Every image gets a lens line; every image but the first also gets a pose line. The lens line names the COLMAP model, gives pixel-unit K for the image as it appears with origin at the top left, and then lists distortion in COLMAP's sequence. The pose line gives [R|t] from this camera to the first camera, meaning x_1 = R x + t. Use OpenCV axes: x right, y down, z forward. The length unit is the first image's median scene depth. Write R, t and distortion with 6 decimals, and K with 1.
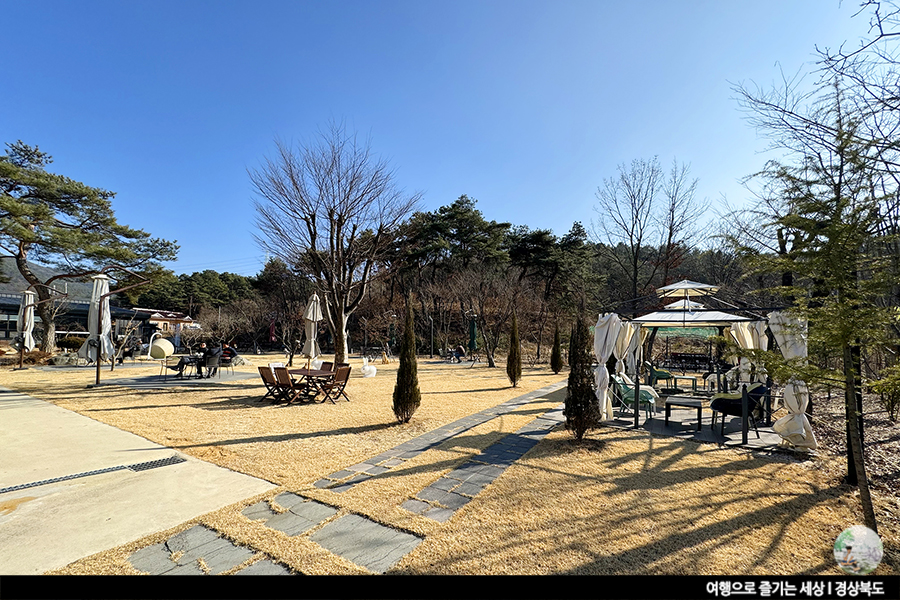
lens RADIAL K [[392.4, 0, 448.9], [0, 392.4, 300.7], [0, 0, 1]] dist [-0.001258, -0.000490]
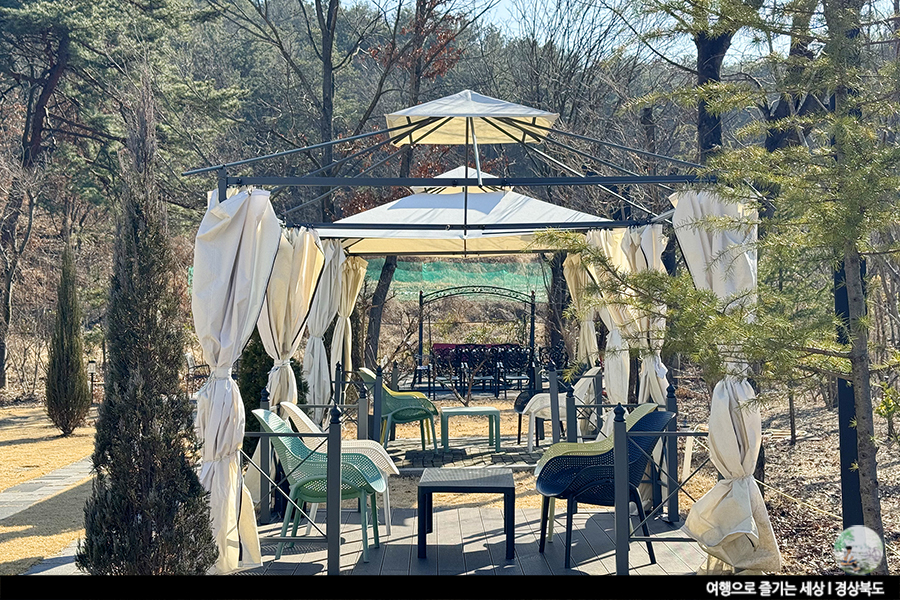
lens RADIAL K [[1131.4, 0, 449.6], [0, 1131.4, 299.9], [0, 0, 1]] dist [0.101387, 0.000000]
pose [[0.863049, 0.000219, 0.505120, 0.112780], [0.012889, 0.999665, -0.022455, 0.126802], [-0.504955, 0.025890, 0.862757, 0.194878]]
